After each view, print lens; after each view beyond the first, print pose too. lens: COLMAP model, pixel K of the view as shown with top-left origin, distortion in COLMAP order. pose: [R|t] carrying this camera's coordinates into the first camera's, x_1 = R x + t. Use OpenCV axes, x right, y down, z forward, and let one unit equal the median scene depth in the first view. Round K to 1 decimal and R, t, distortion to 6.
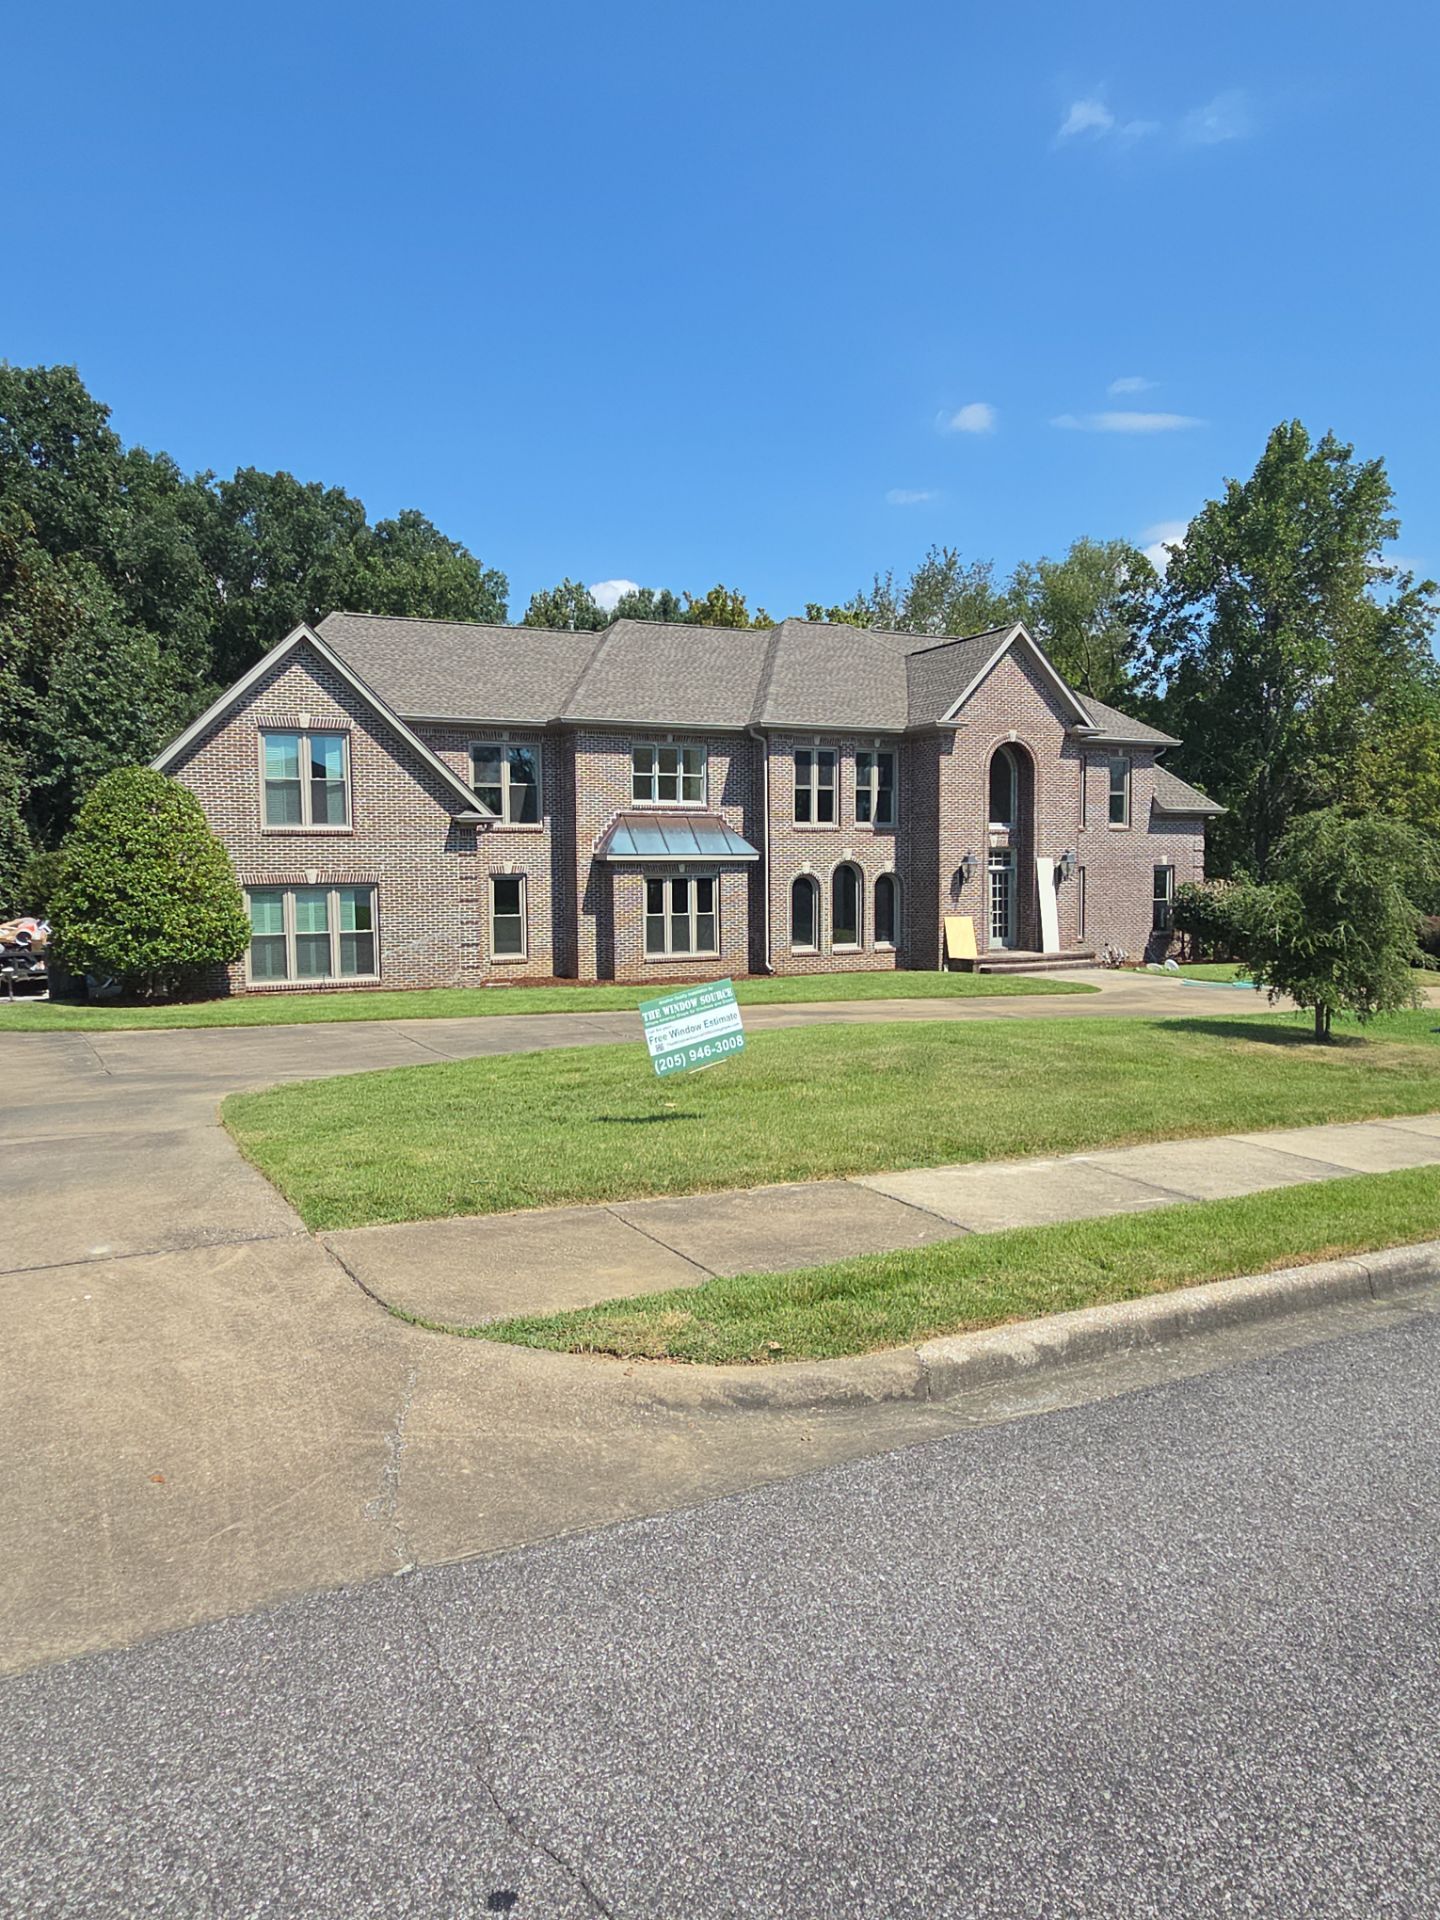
lens RADIAL K [[1215.2, 0, 684.6], [0, 1215.2, 956.3], [0, 0, 1]] dist [-0.000674, -0.000218]
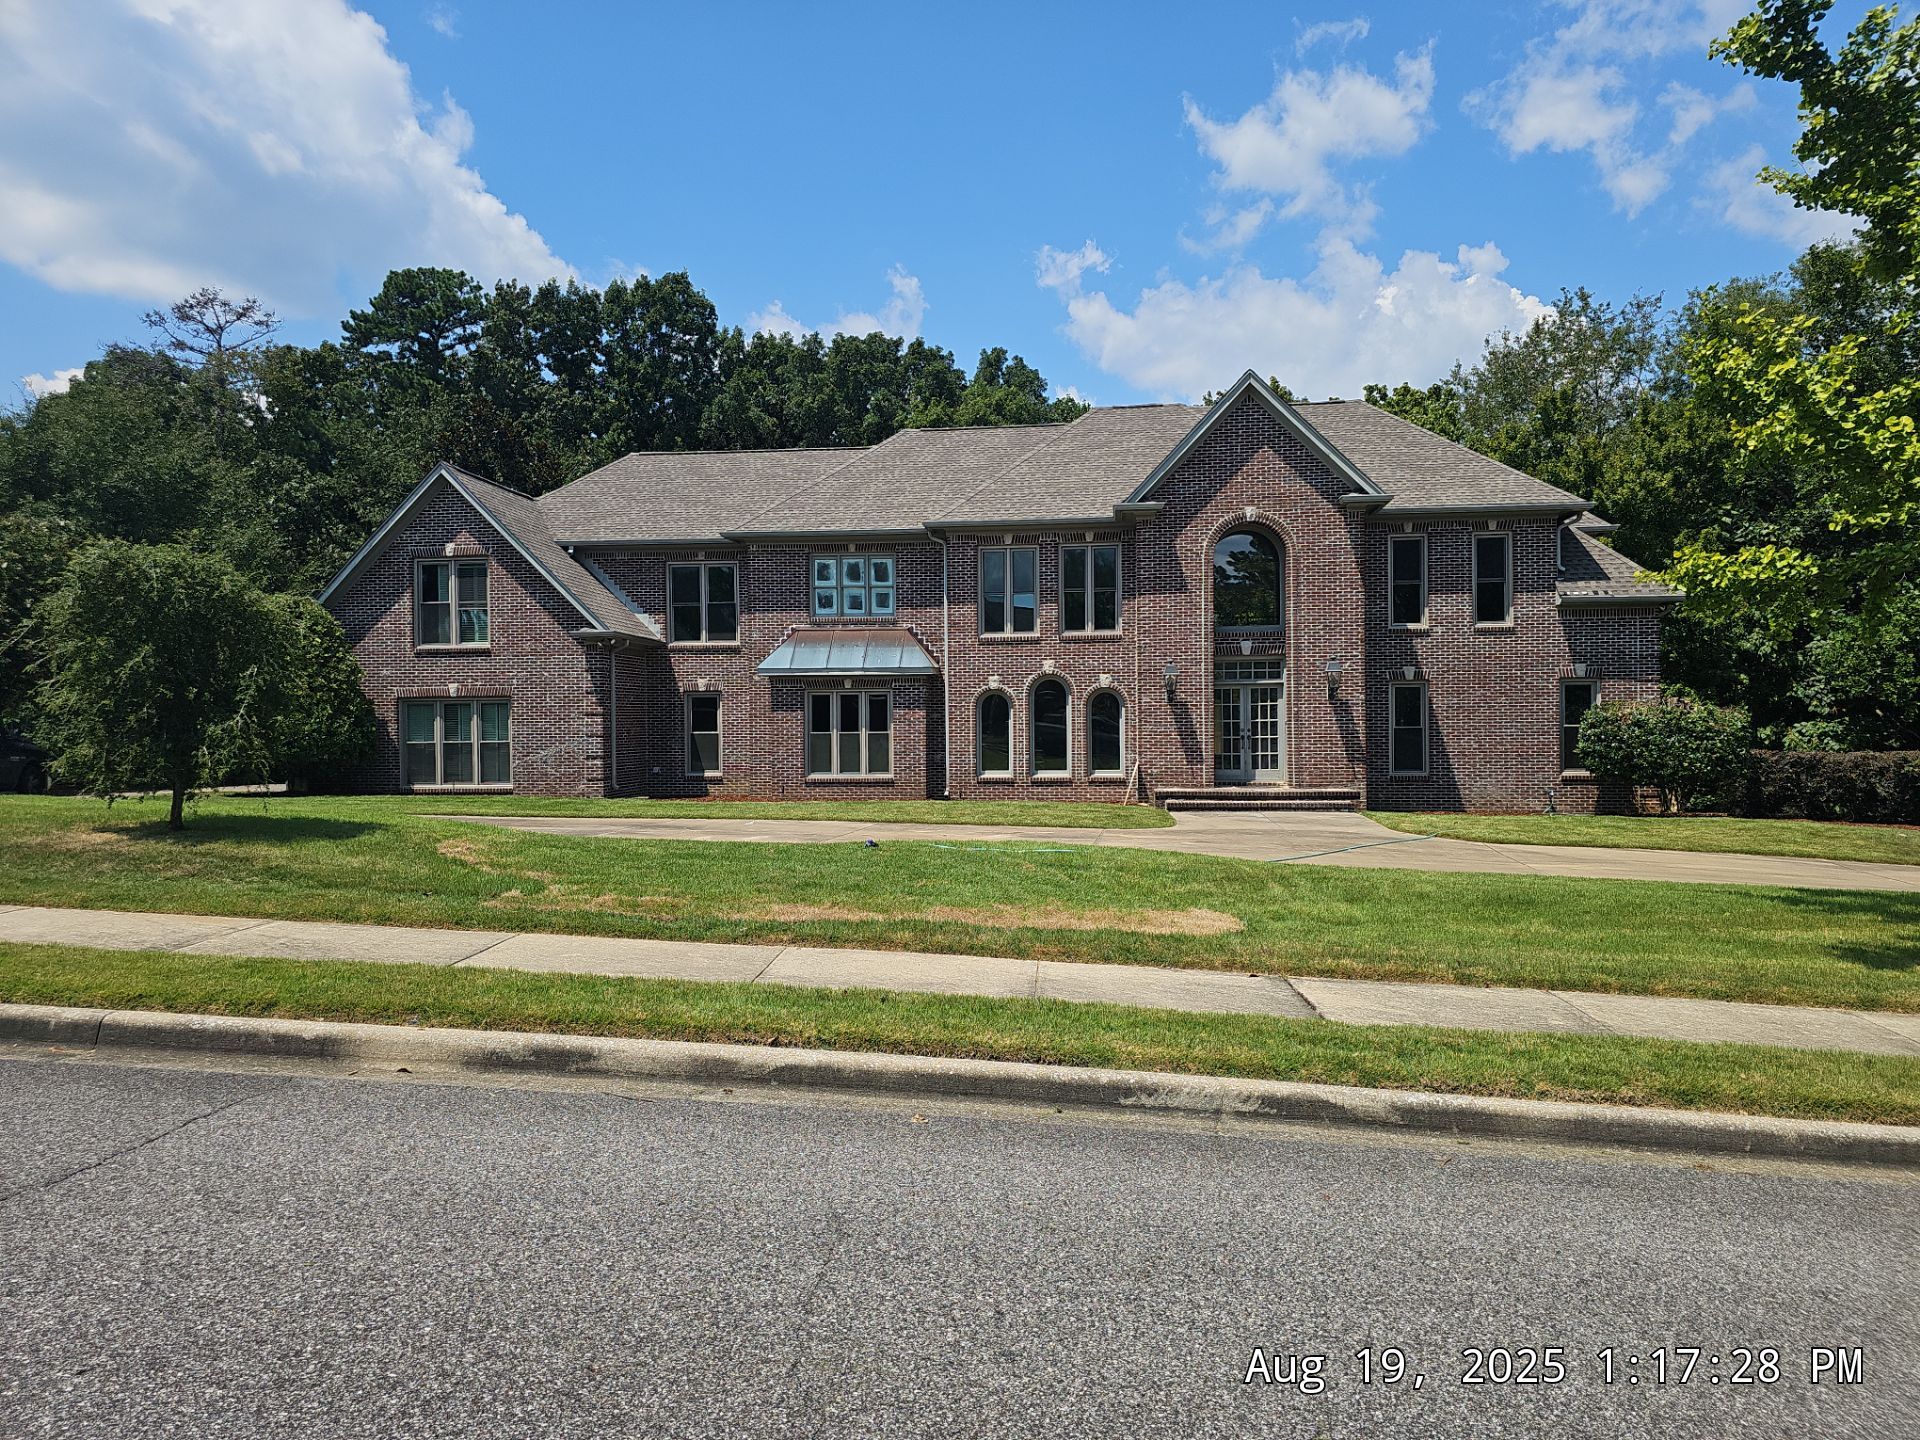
lens RADIAL K [[1253.3, 0, 966.8], [0, 1253.3, 726.1], [0, 0, 1]] dist [0.062827, -0.065149]
pose [[0.856332, 0.003716, -0.516413, 0.548162], [-0.038265, 0.997682, -0.056272, 0.010395], [0.515007, 0.067948, 0.854489, 0.212343]]
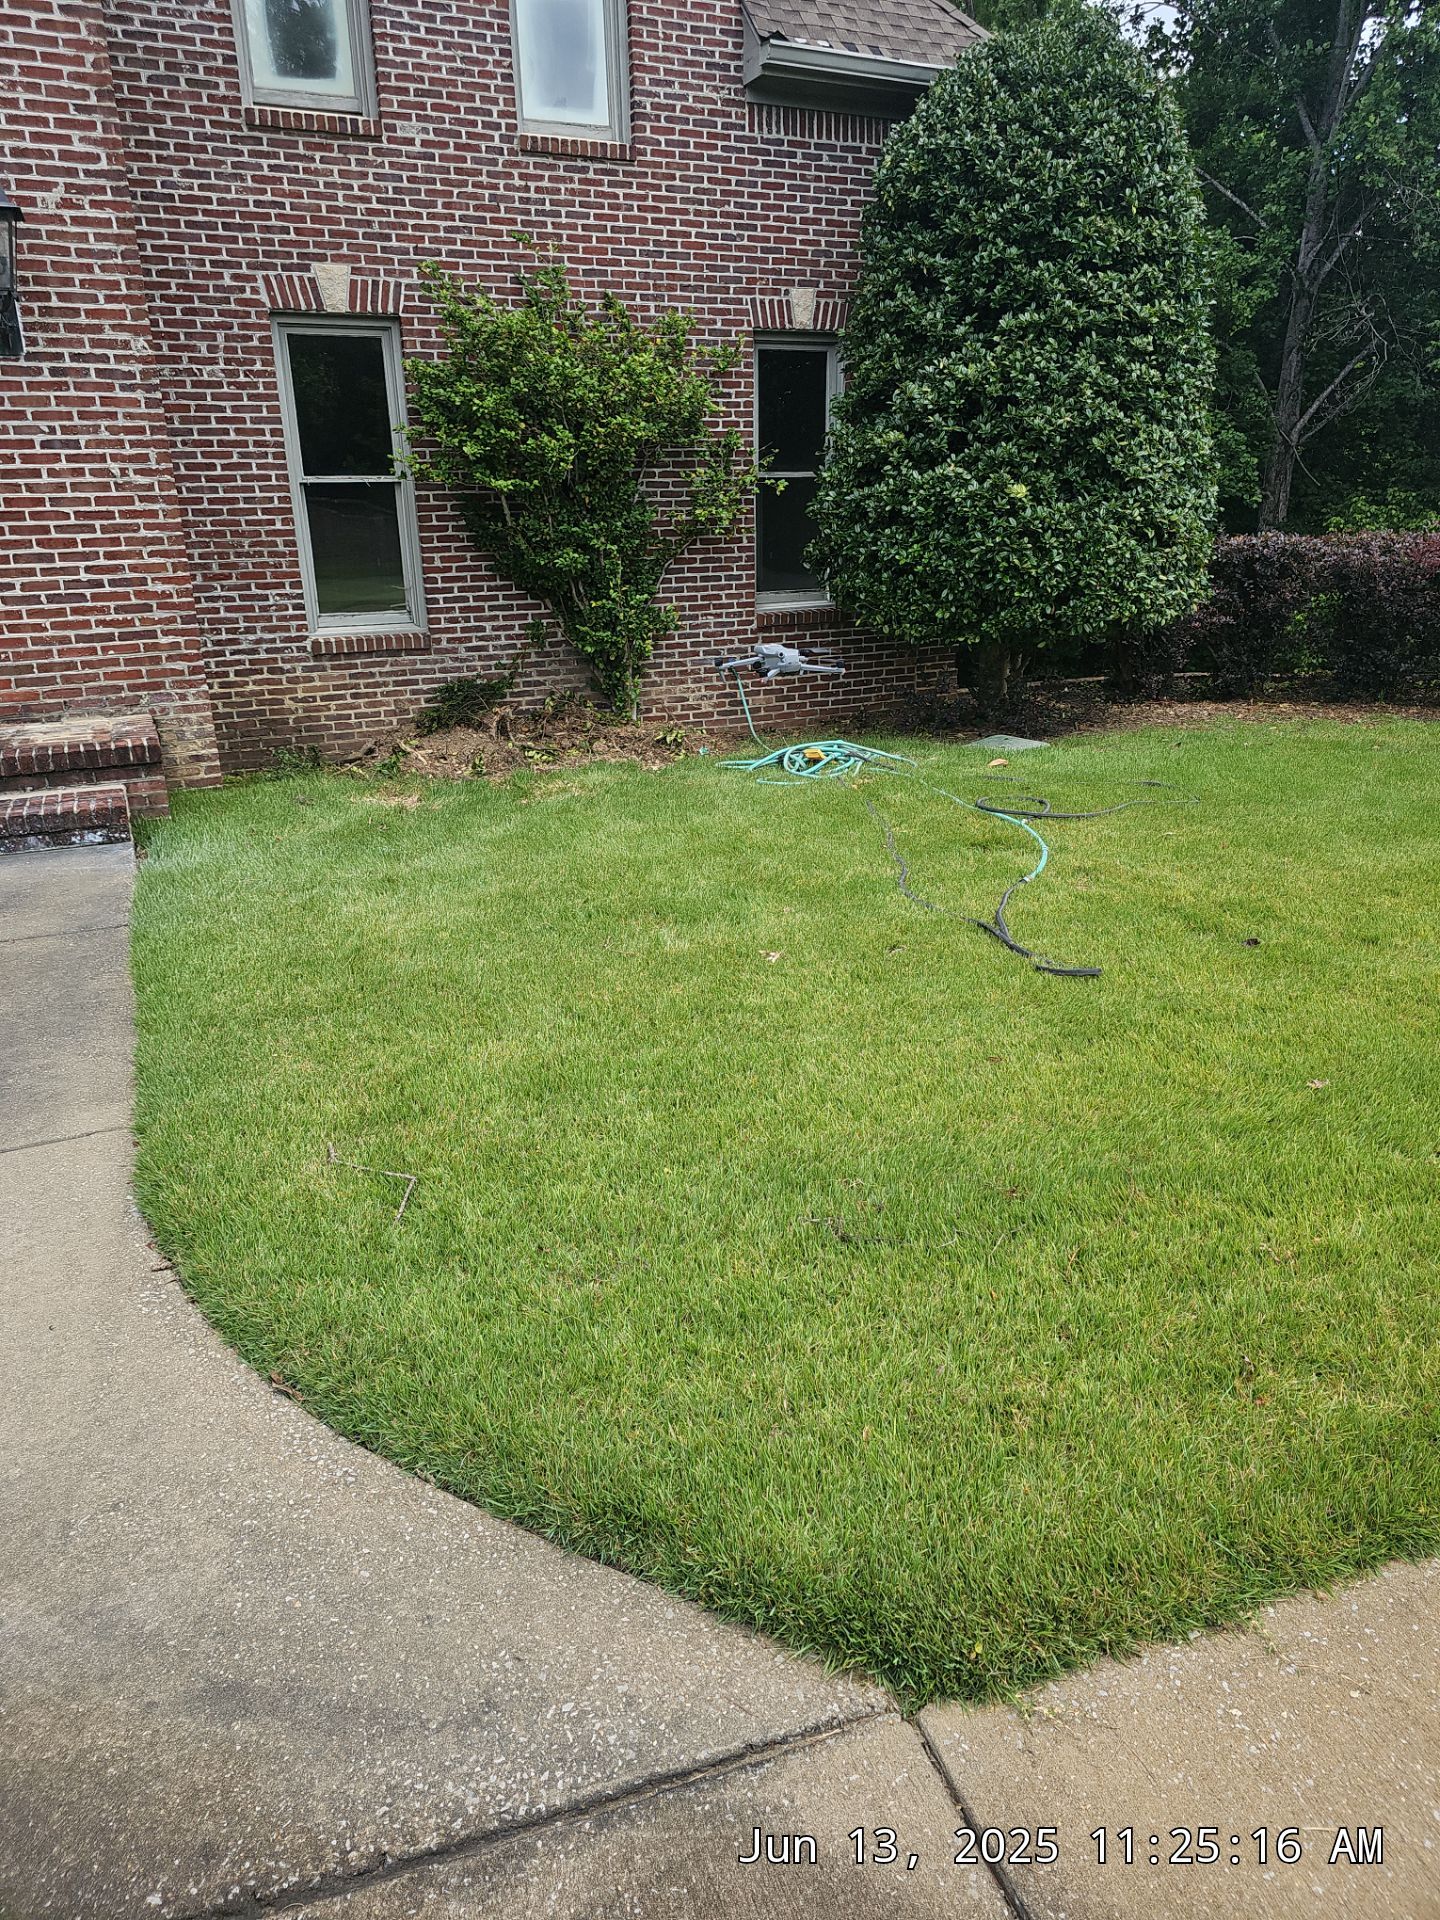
lens RADIAL K [[1253.3, 0, 728.0], [0, 1253.3, 962.5], [0, 0, 1]] dist [0.062827, -0.065149]
pose [[0.999964, -0.005616, 0.006357, 0.439198], [0.003578, 0.958786, 0.284105, -0.026306], [-0.007691, -0.284072, 0.958772, 0.819724]]
